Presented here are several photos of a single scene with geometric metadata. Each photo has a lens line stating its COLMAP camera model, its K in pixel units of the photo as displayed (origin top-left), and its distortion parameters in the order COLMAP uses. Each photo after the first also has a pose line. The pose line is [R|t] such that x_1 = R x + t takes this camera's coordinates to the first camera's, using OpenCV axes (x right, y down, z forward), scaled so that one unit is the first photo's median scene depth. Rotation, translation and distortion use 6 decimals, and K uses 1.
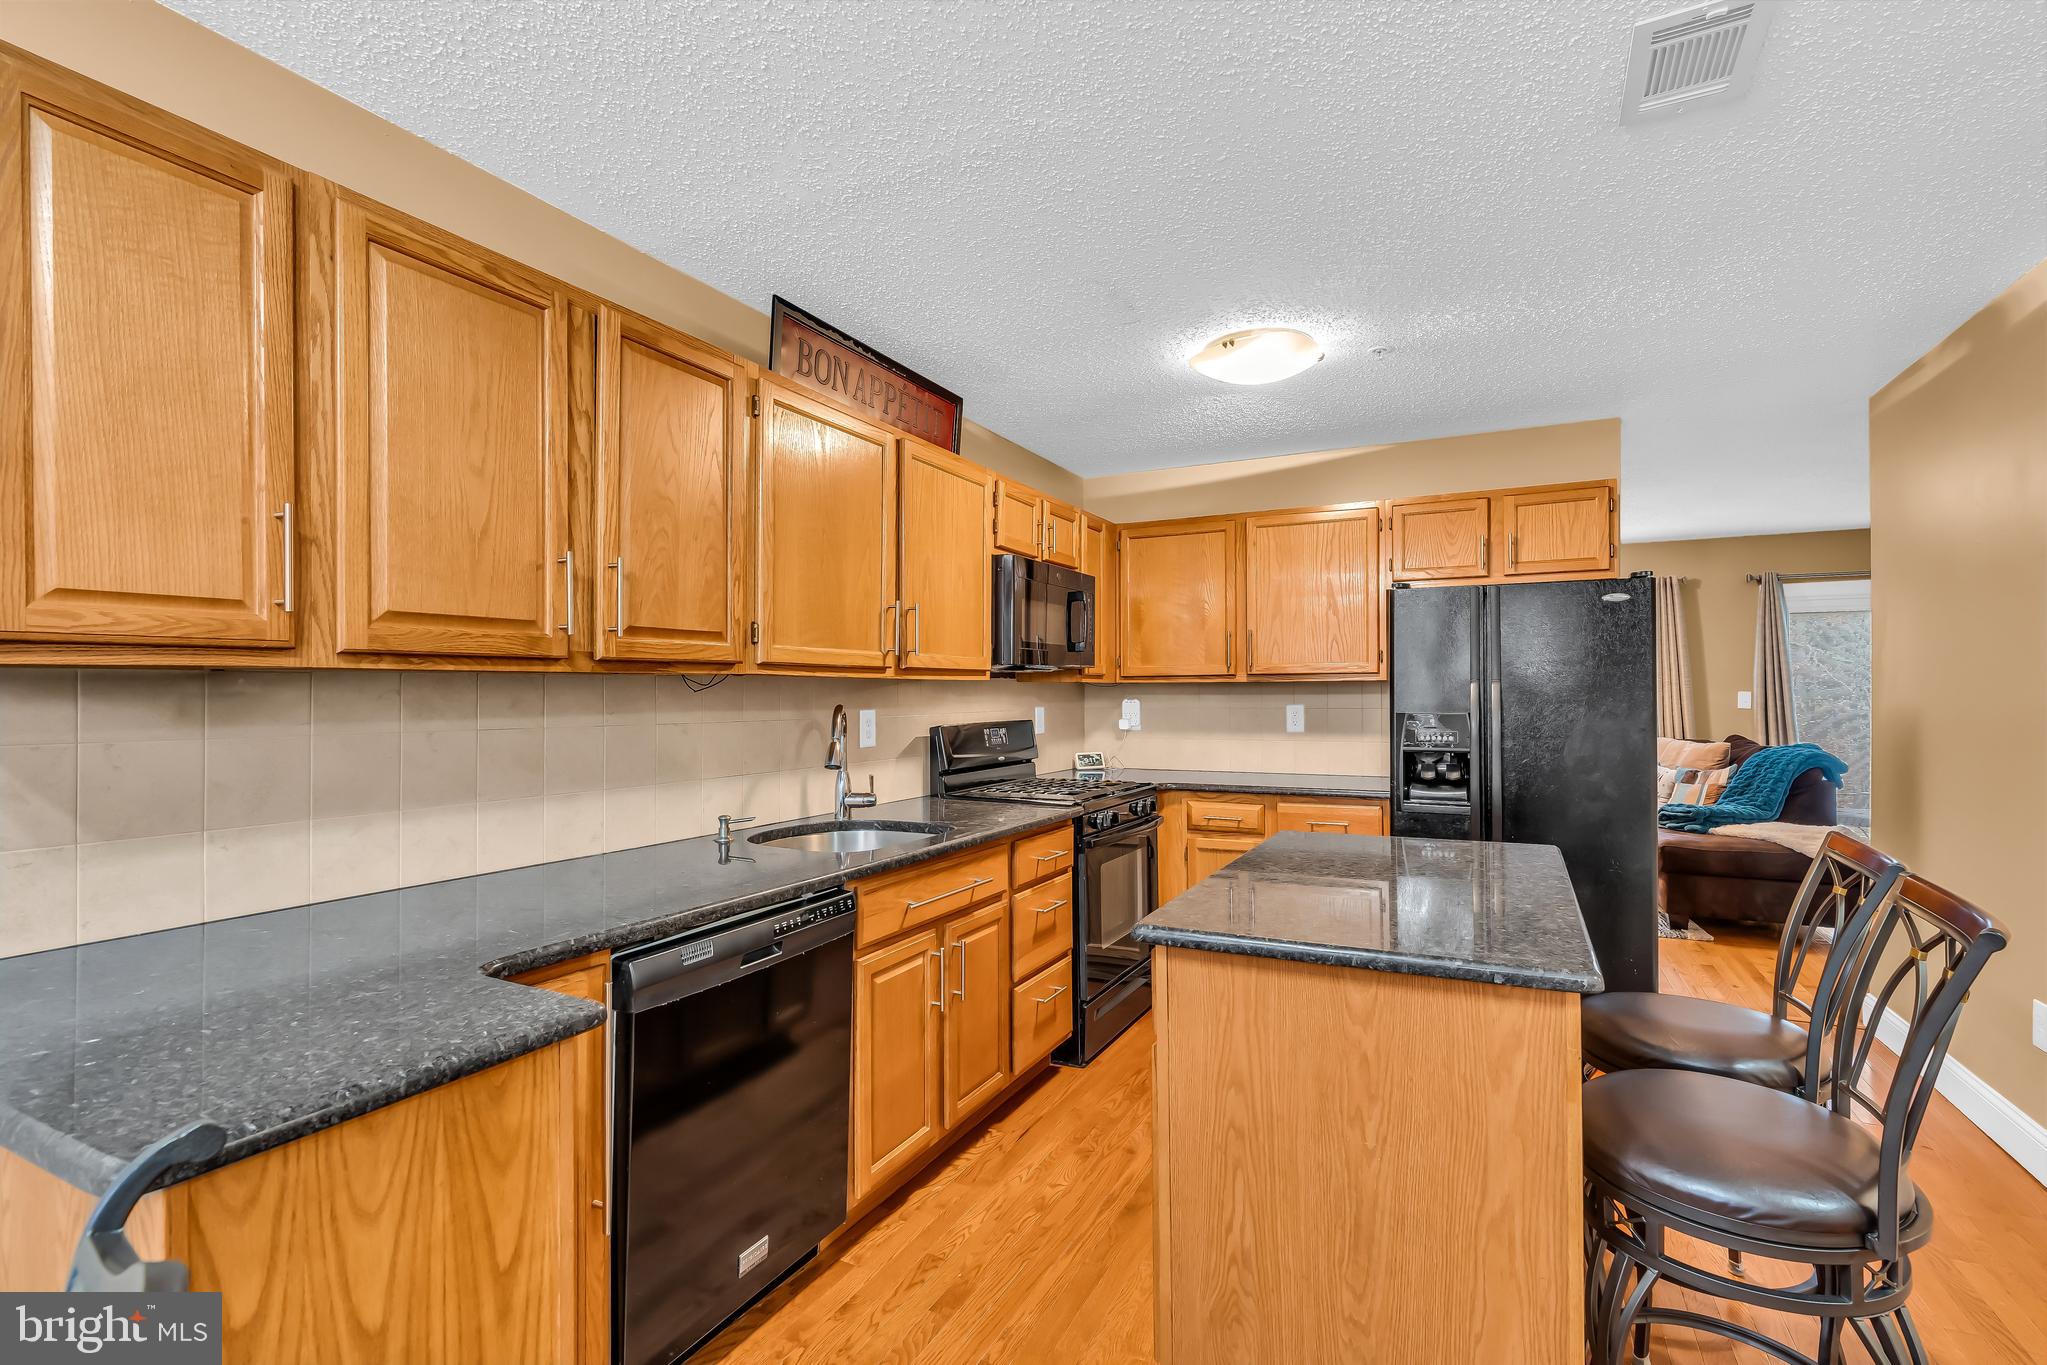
lens RADIAL K [[923.2, 0, 1040.6], [0, 923.2, 689.1], [0, 0, 1]] dist [-0.010531, 0.003377]
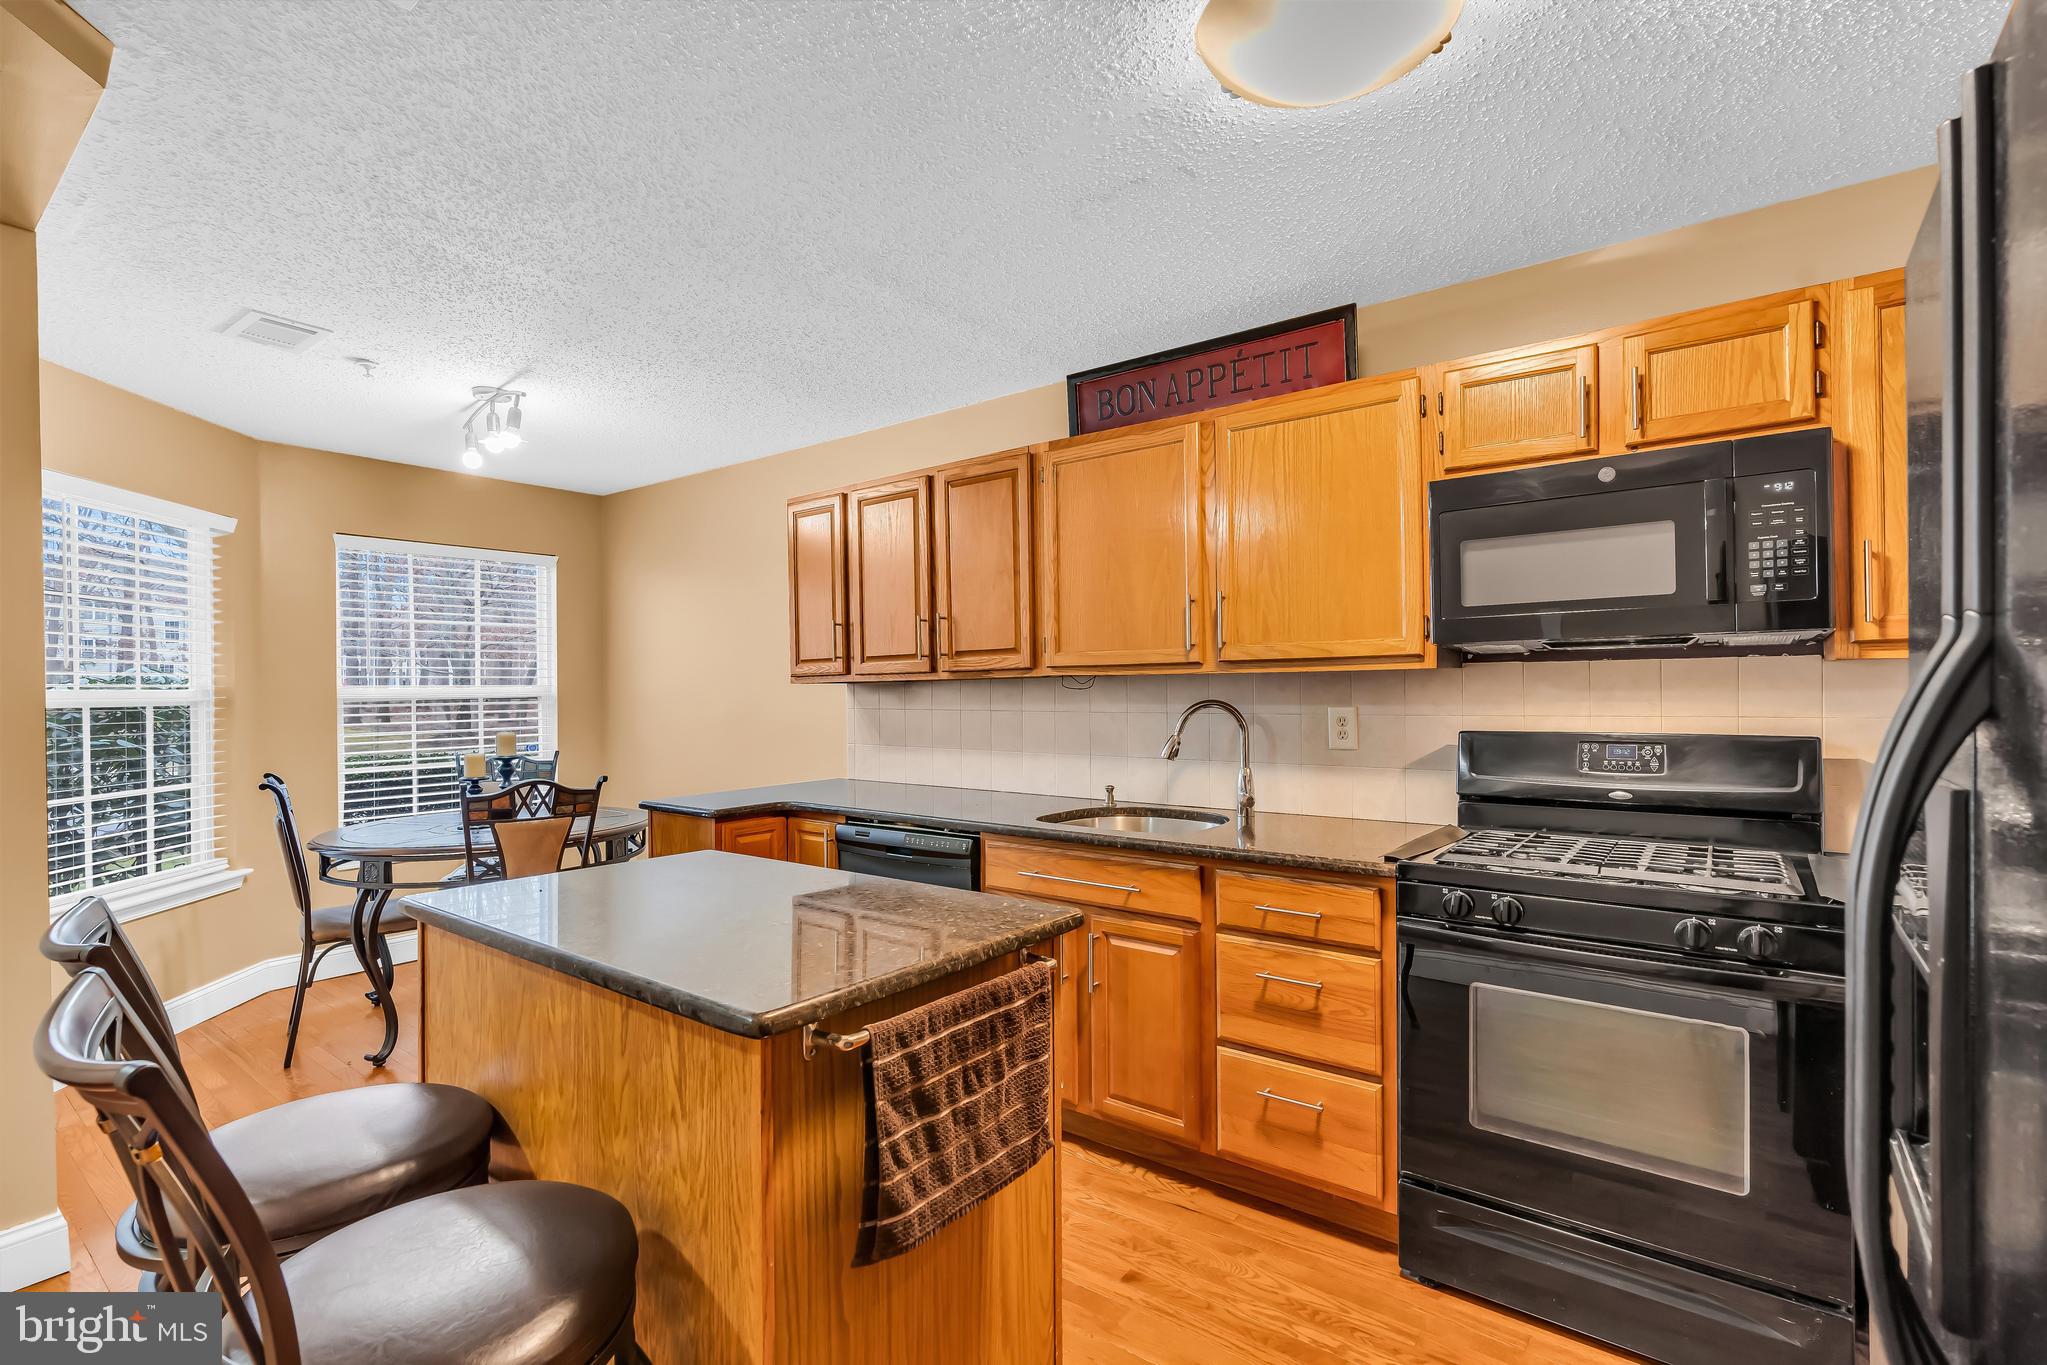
lens RADIAL K [[923.2, 0, 1040.8], [0, 923.2, 692.8], [0, 0, 1]] dist [-0.010531, 0.003377]
pose [[-0.185069, 0.001156, -0.982725, 0.879552], [0.008824, 0.999961, -0.000485, 0.008377], [0.982686, -0.008761, -0.185072, 1.082119]]
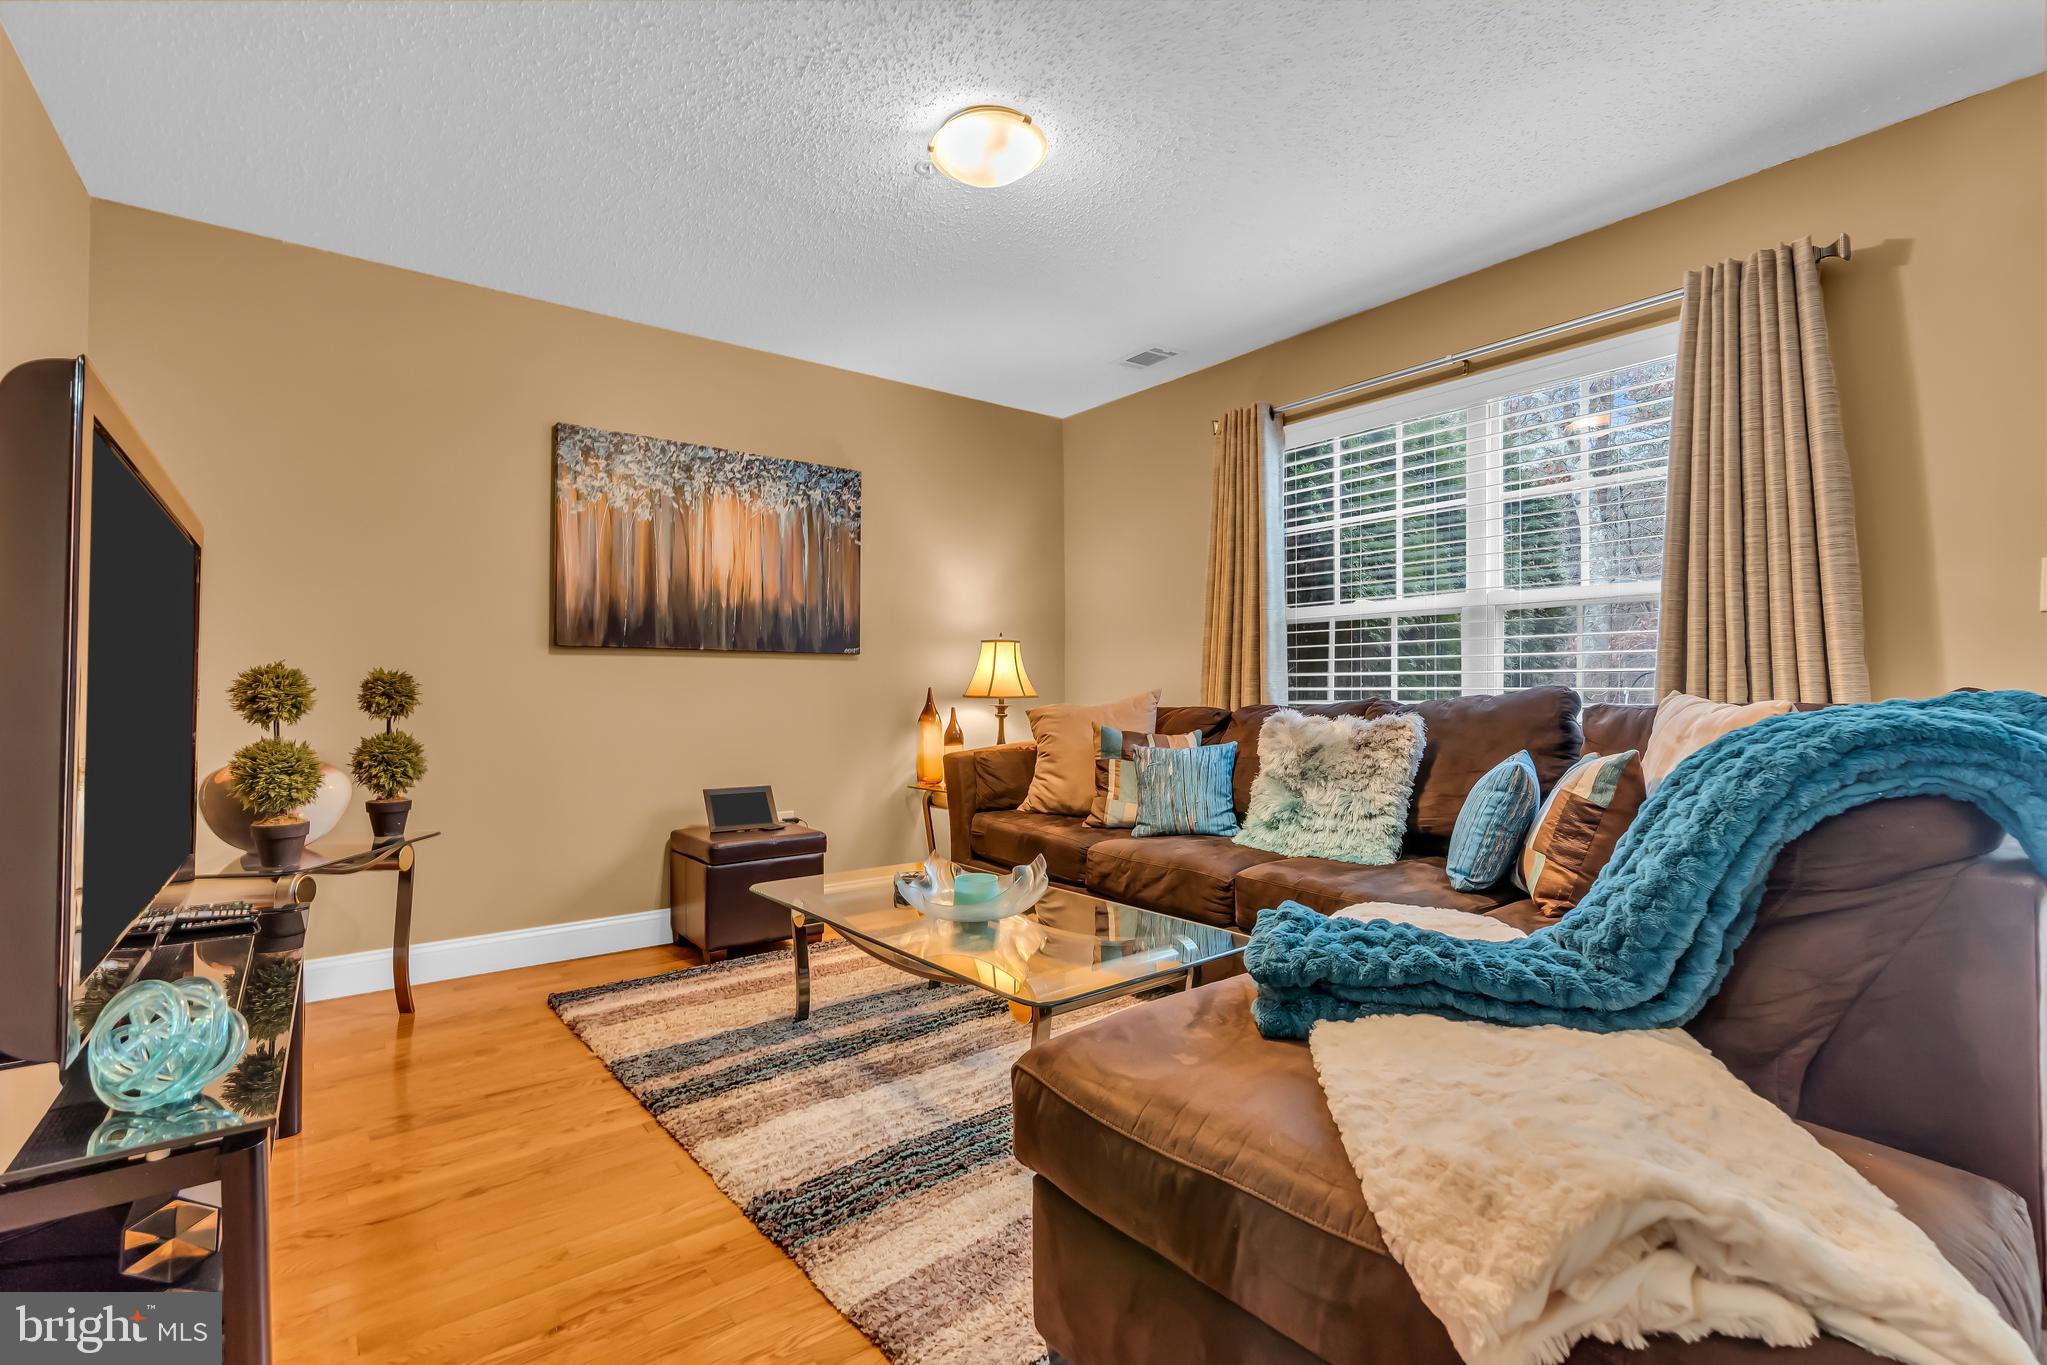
lens RADIAL K [[923.2, 0, 1039.0], [0, 923.2, 686.5], [0, 0, 1]] dist [-0.010531, 0.003377]
pose [[0.903882, -0.000951, -0.427781, 1.512270], [0.002889, 0.999988, 0.003882, 0.118246], [0.427773, -0.004745, 0.903874, 1.460379]]
